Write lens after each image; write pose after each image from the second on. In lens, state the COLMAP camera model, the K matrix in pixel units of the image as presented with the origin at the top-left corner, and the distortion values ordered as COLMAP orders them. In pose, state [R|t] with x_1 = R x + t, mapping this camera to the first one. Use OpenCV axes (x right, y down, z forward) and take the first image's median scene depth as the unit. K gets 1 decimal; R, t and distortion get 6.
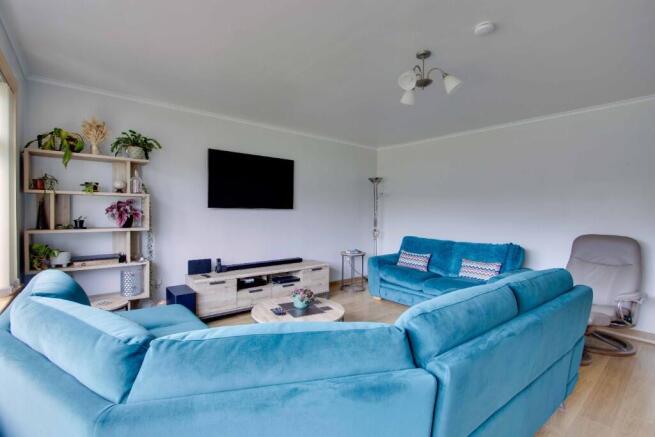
lens RADIAL K [[311.7, 0, 328.5], [0, 311.7, 217.4], [0, 0, 1]] dist [-0.003422, -0.000629]
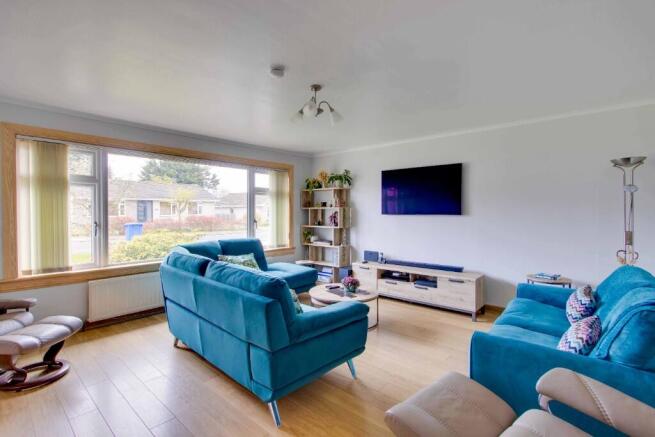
lens RADIAL K [[311.7, 0, 328.5], [0, 311.7, 217.3], [0, 0, 1]] dist [-0.003422, -0.000629]
pose [[0.157502, 0.006167, -0.987499, 0.909891], [-0.017084, 0.999848, 0.003520, -0.019334], [0.987371, 0.016316, 0.157583, 0.550677]]
